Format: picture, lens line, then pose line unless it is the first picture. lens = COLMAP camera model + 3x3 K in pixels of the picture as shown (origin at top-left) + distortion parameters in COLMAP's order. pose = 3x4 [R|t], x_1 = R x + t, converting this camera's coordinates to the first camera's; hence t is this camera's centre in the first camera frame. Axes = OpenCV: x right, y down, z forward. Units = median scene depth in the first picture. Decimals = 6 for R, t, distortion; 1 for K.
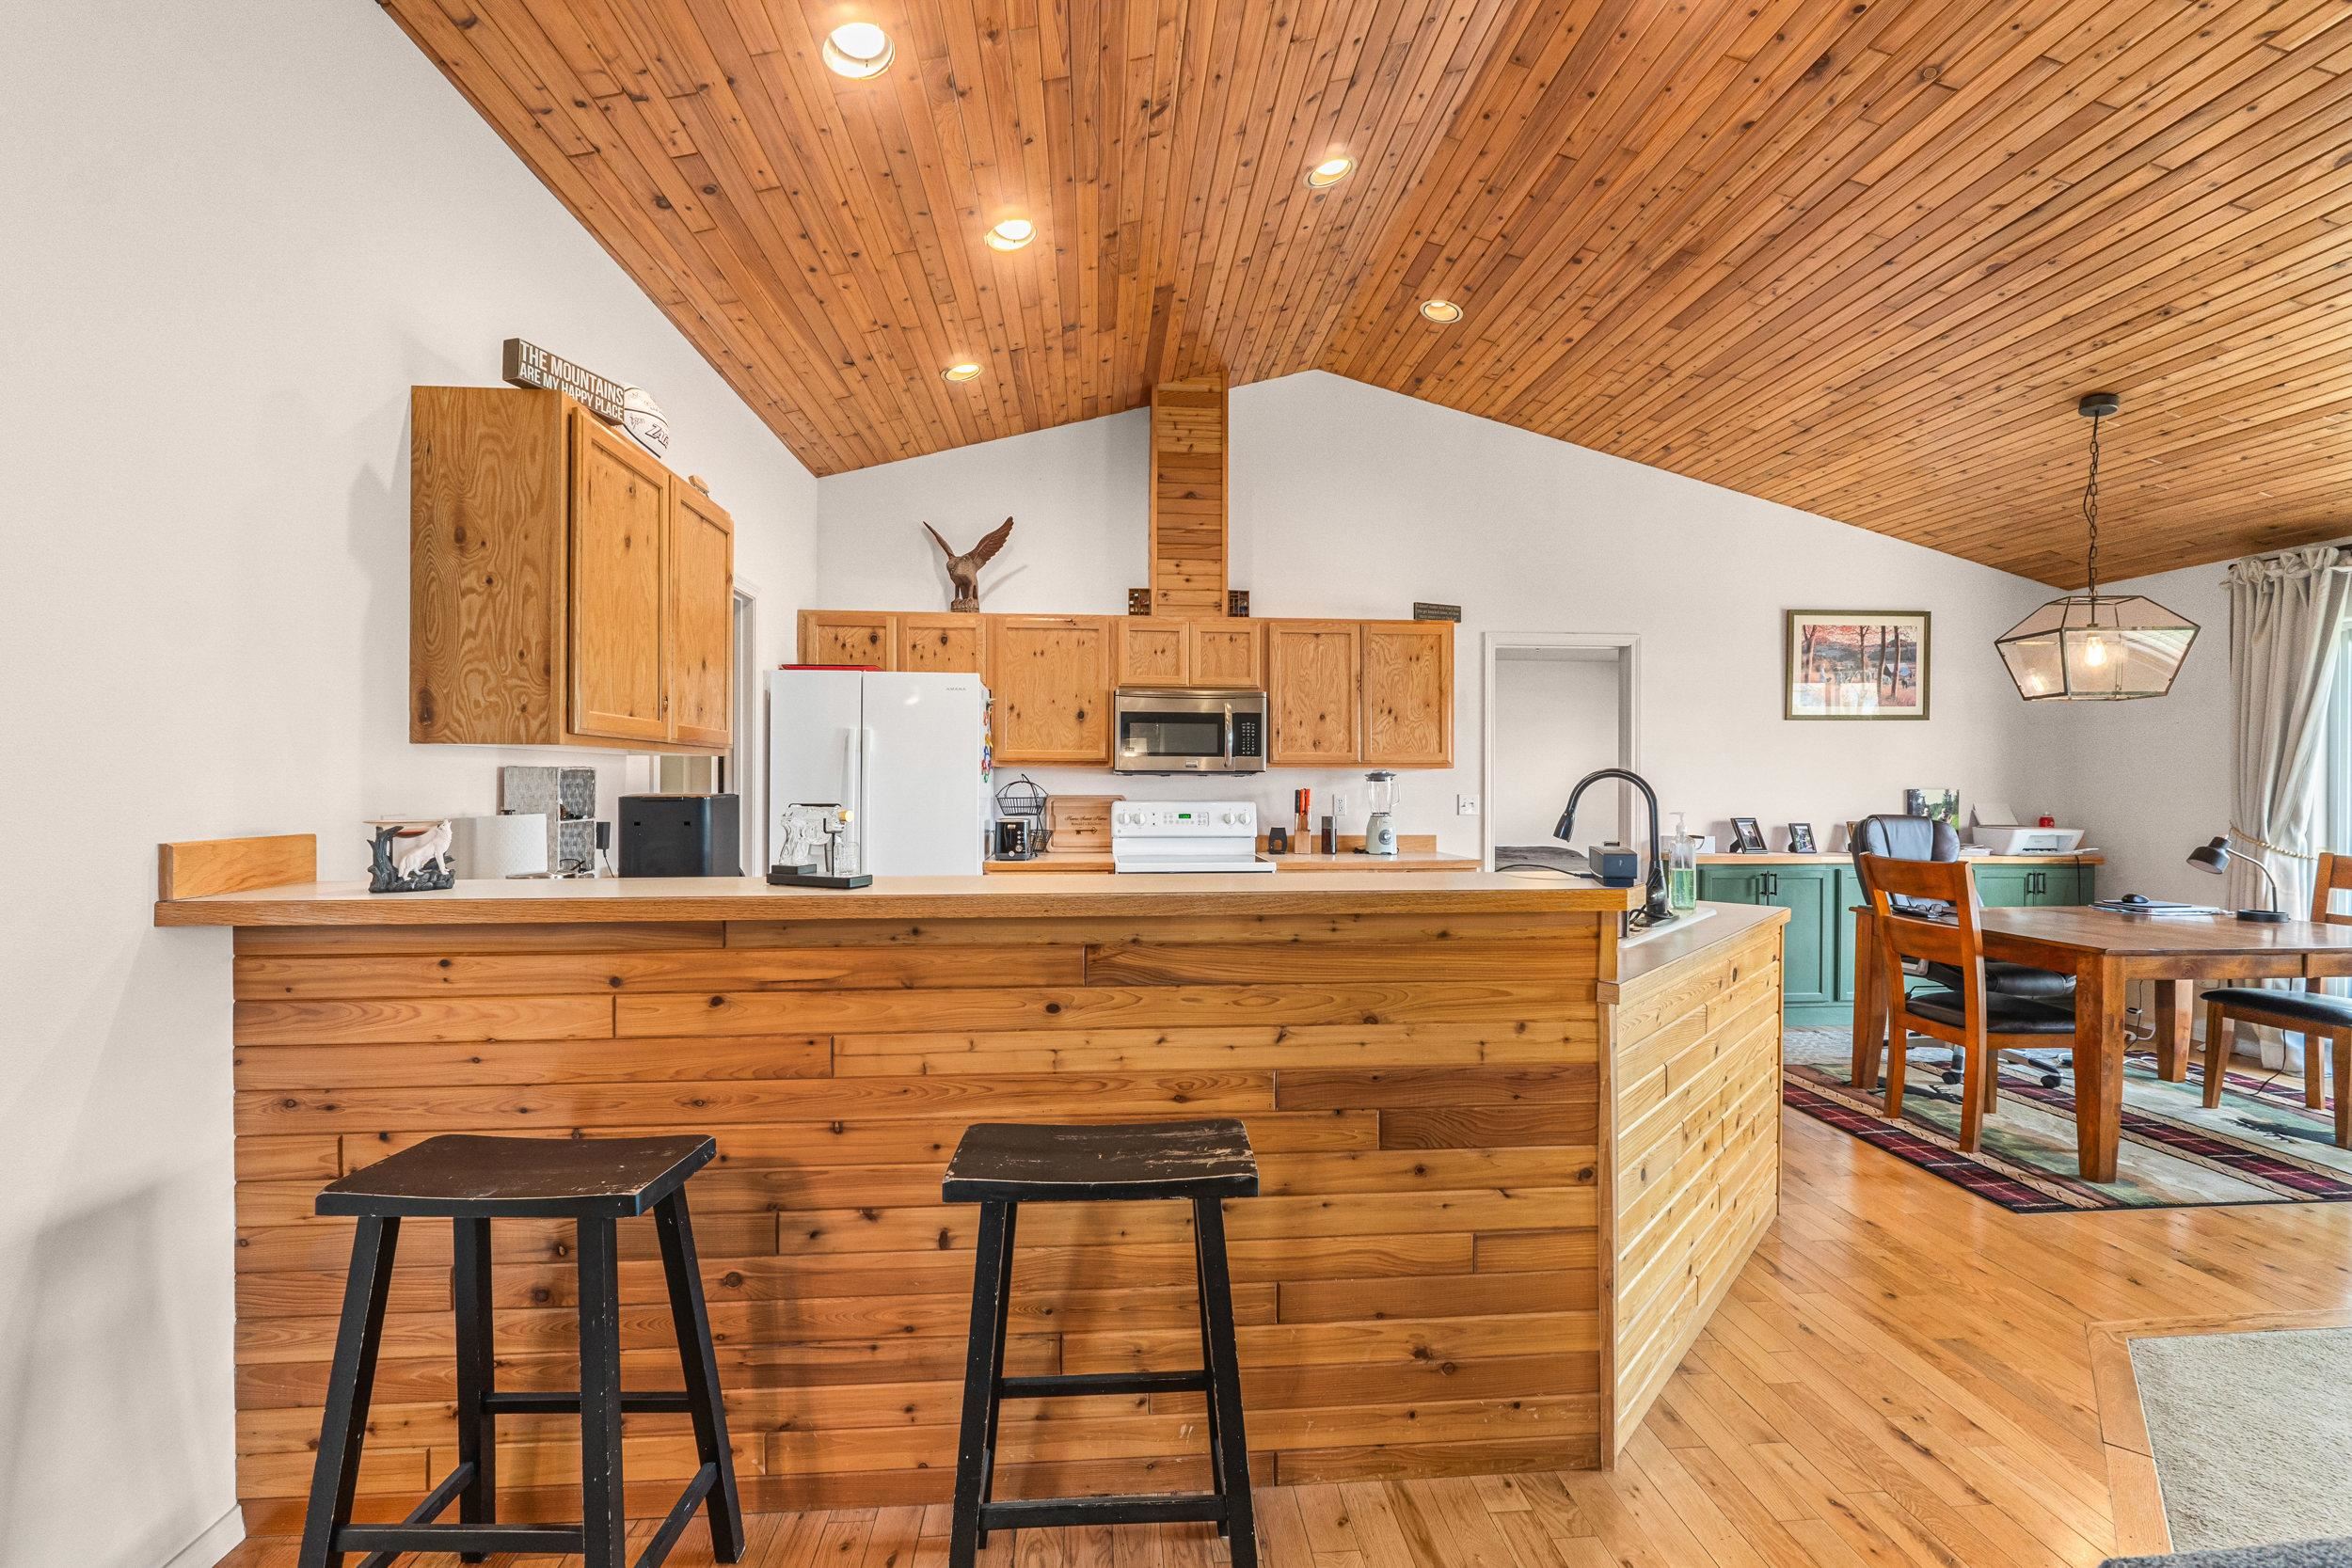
lens RADIAL K [[995.8, 0, 1170.1], [0, 995.8, 782.1], [0, 0, 1]] dist [-0.001192, -0.001016]
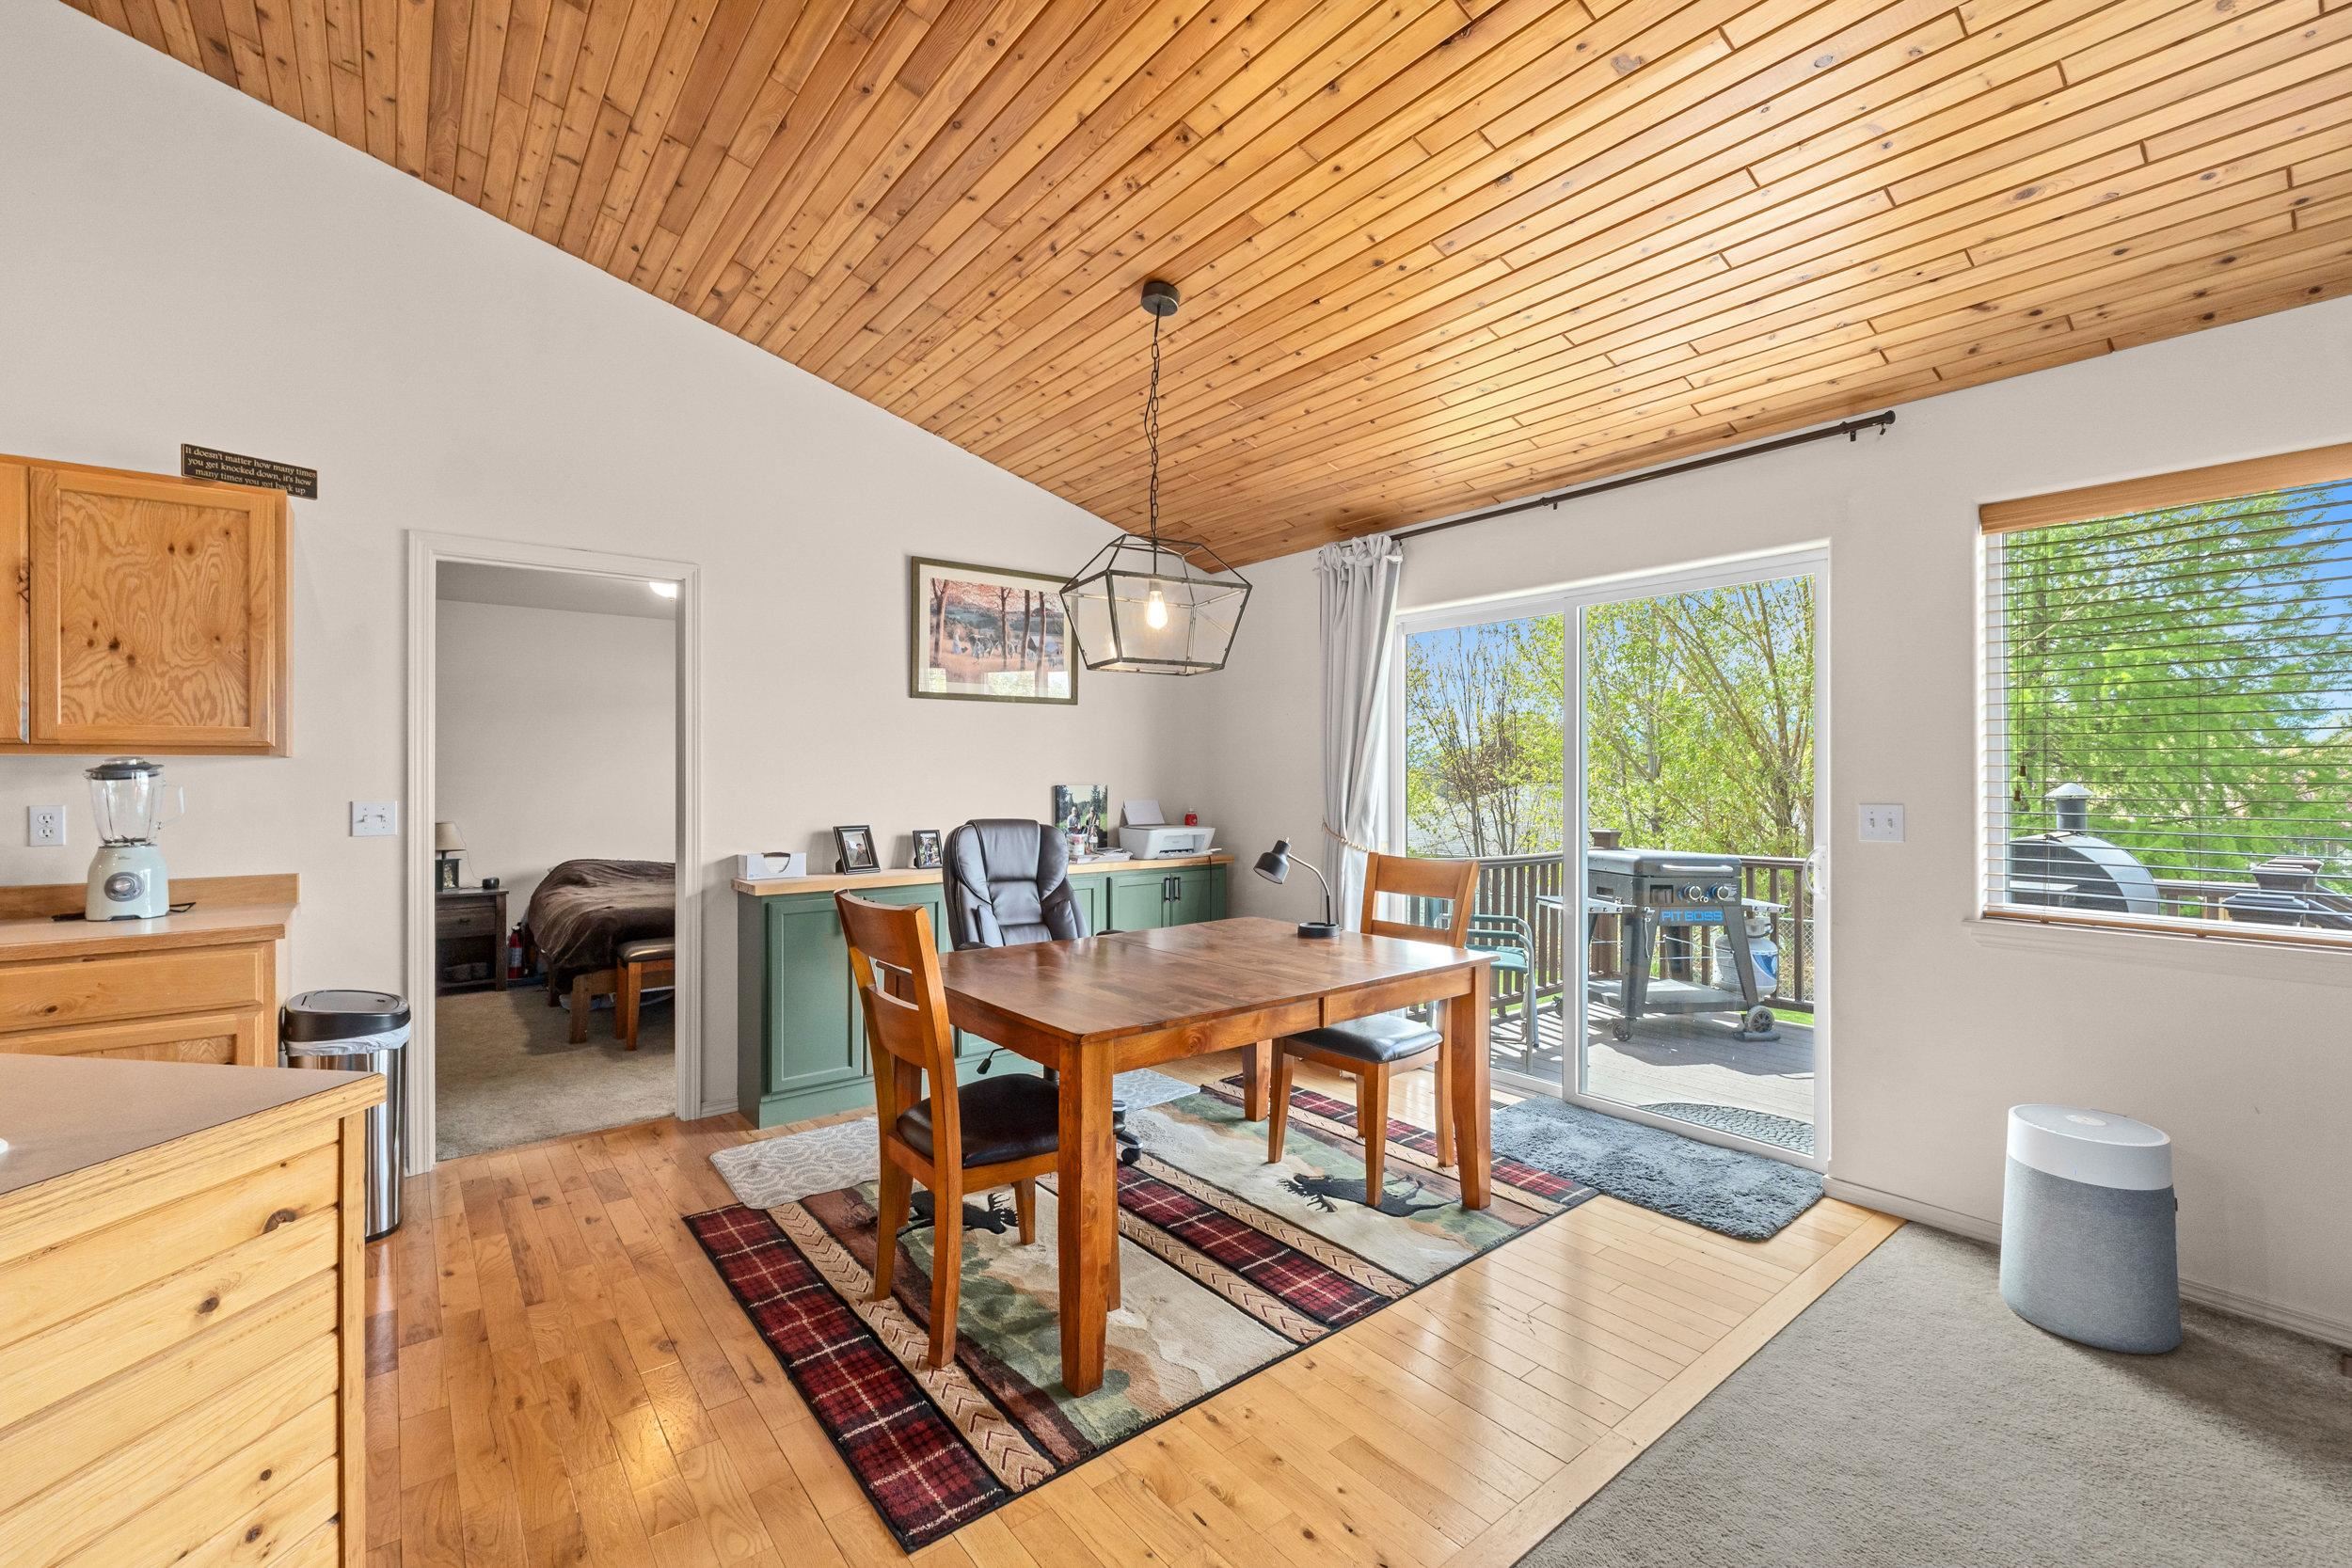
lens RADIAL K [[991.6, 0, 1174.3], [0, 991.6, 770.2], [0, 0, 1]] dist [-0.002971, -0.000652]
pose [[0.829955, -0.000227, 0.557831, 0.431940], [0.004057, 0.999976, -0.005629, -0.000831], [-0.557816, 0.006935, 0.829936, 0.293860]]
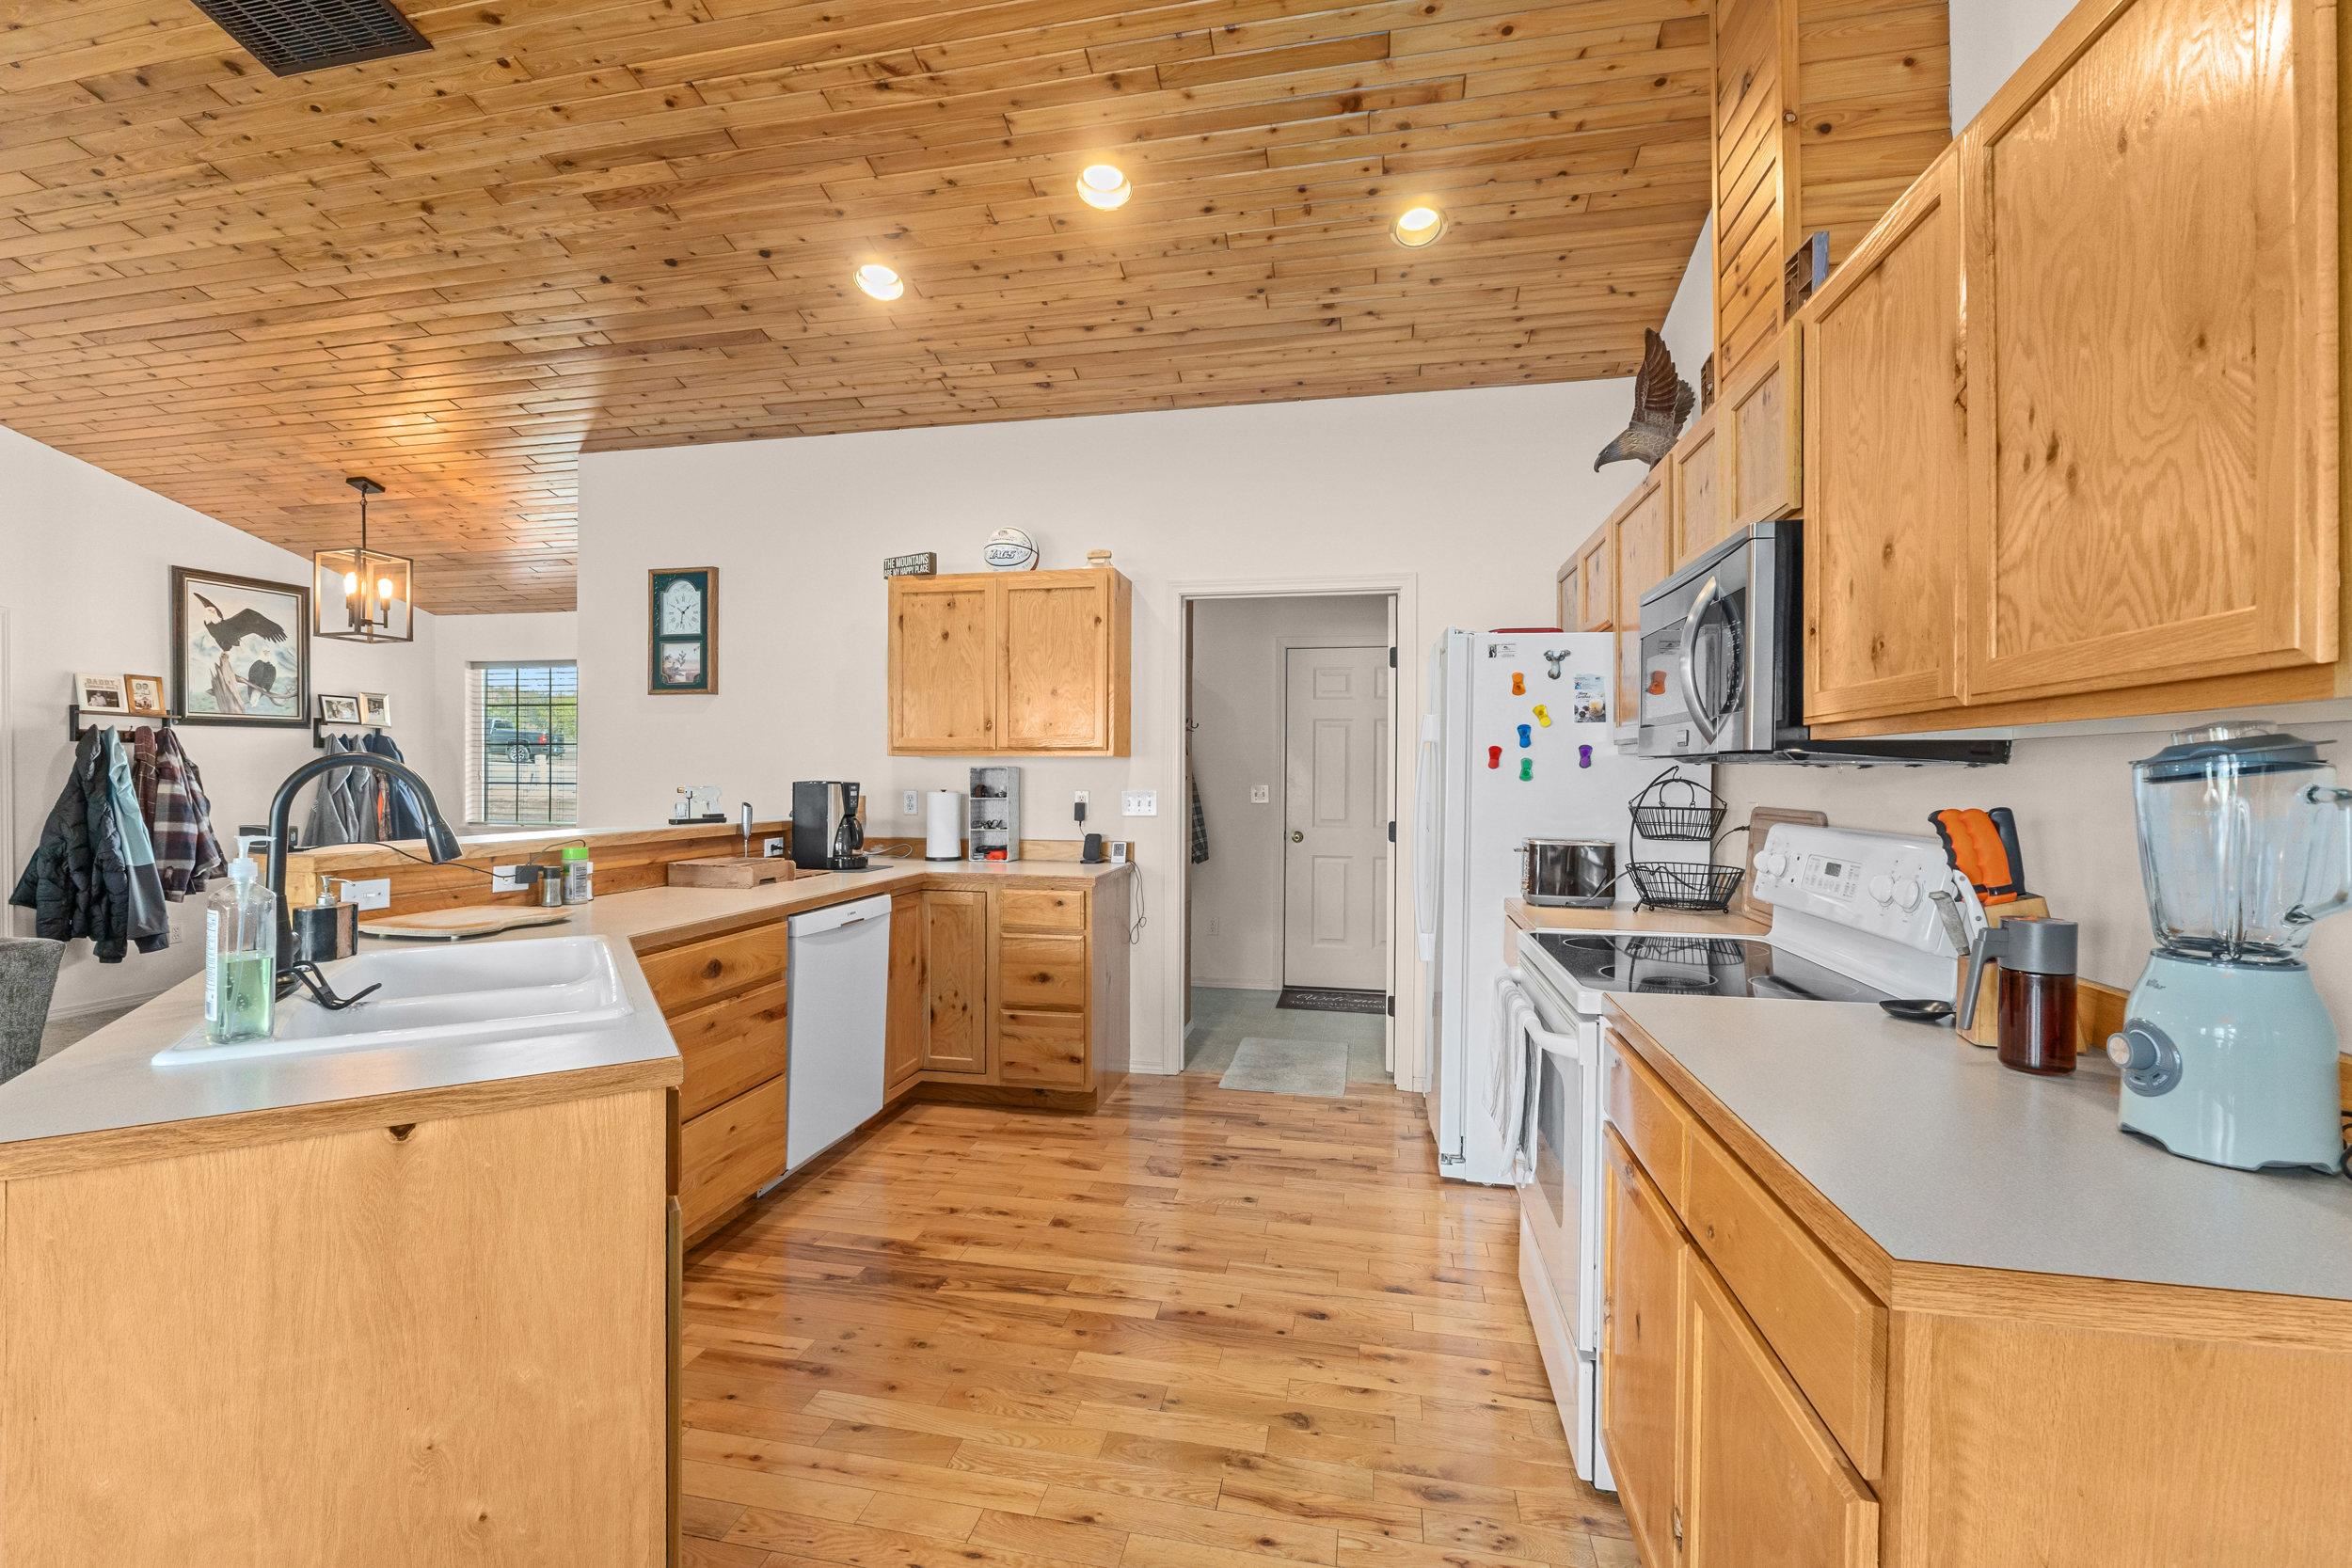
lens RADIAL K [[995.8, 0, 1170.1], [0, 995.8, 782.1], [0, 0, 1]] dist [-0.001192, -0.001016]
pose [[-0.277875, 0.004368, -0.960607, 0.524819], [-0.006270, 0.999960, 0.006361, -0.001066], [0.960597, 0.007790, -0.277836, 0.970846]]
